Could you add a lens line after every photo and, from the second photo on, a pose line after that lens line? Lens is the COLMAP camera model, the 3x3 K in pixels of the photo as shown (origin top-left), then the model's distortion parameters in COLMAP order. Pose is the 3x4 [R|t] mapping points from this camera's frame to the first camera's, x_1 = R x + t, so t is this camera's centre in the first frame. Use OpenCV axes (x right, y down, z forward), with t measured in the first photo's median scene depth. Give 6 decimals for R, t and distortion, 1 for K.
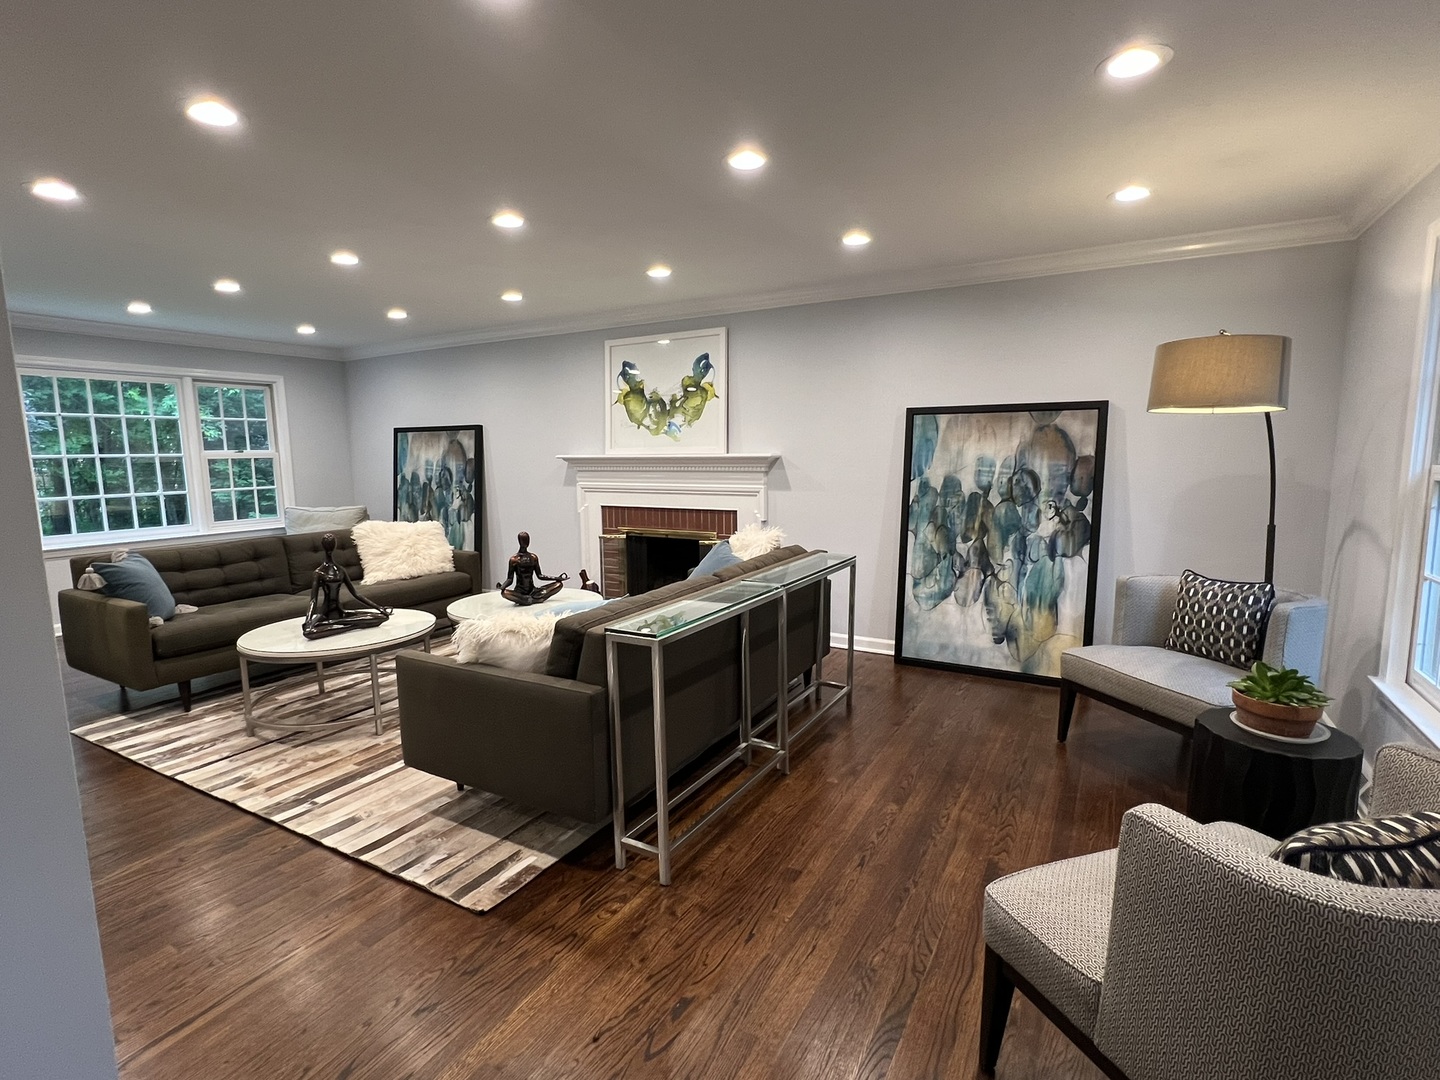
lens RADIAL K [[706.8, 0, 718.1], [0, 706.8, 547.1], [0, 0, 1]] dist [0.001230, 0.000333]
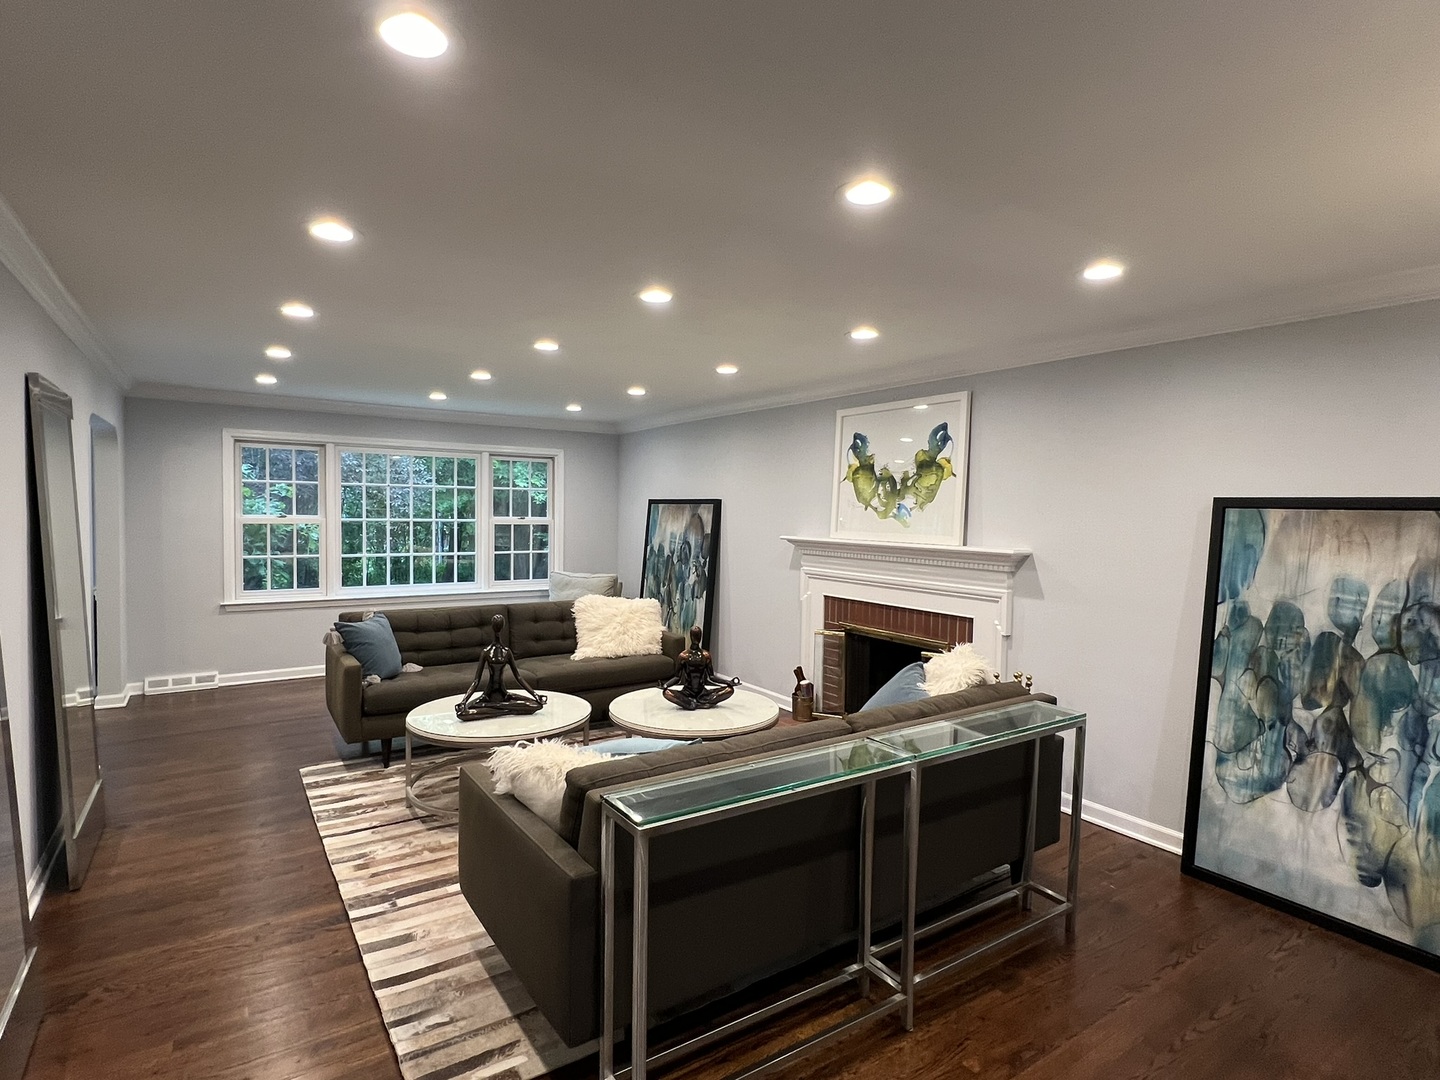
lens RADIAL K [[748.2, 0, 718.7], [0, 748.2, 542.8], [0, 0, 1]] dist [-0.002517, 0.000673]
pose [[0.896283, 0.047488, -0.440933, 0.163667], [-0.088084, 0.993504, -0.072048, -0.060694], [0.434647, 0.103415, 0.894644, 0.150081]]
